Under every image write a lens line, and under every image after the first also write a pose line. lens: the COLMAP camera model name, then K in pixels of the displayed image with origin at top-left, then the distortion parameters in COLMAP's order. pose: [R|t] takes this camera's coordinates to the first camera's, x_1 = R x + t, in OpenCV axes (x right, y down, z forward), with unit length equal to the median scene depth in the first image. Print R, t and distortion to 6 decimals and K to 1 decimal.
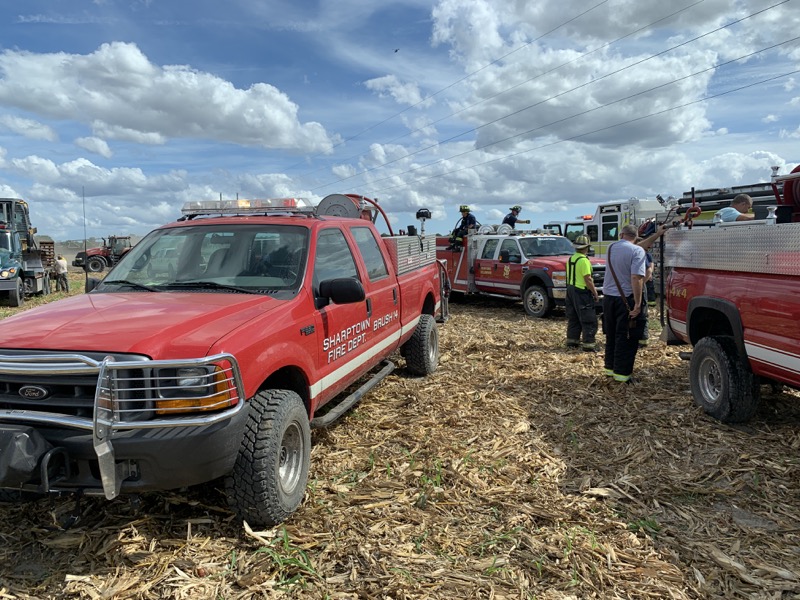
lens RADIAL K [[604.1, 0, 399.4], [0, 604.1, 289.8], [0, 0, 1]] dist [0.001321, -0.002582]
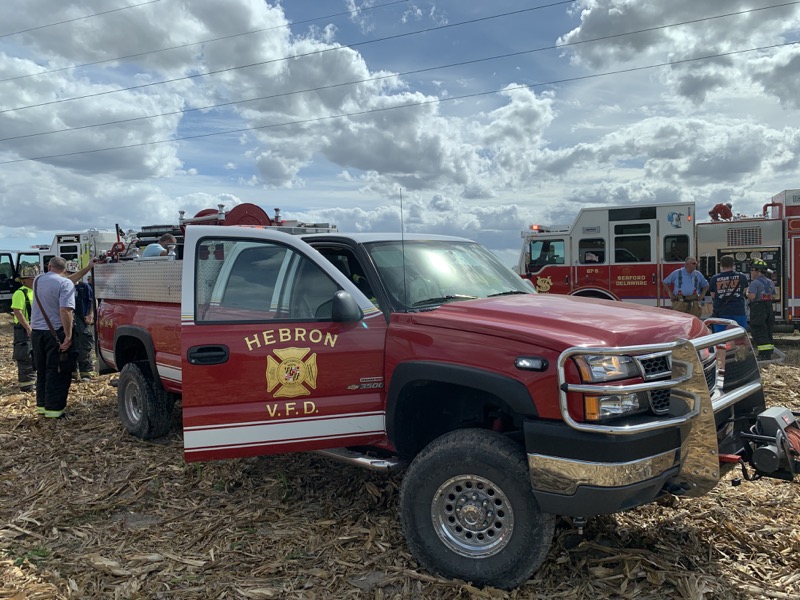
lens RADIAL K [[606.0, 0, 400.0], [0, 606.0, 300.0], [0, 0, 1]] dist [0.005584, -0.006330]
pose [[0.696233, -0.024635, 0.717393, 0.072600], [0.049649, 0.998670, -0.013891, 0.004819], [-0.716097, 0.045289, 0.696530, -0.103526]]
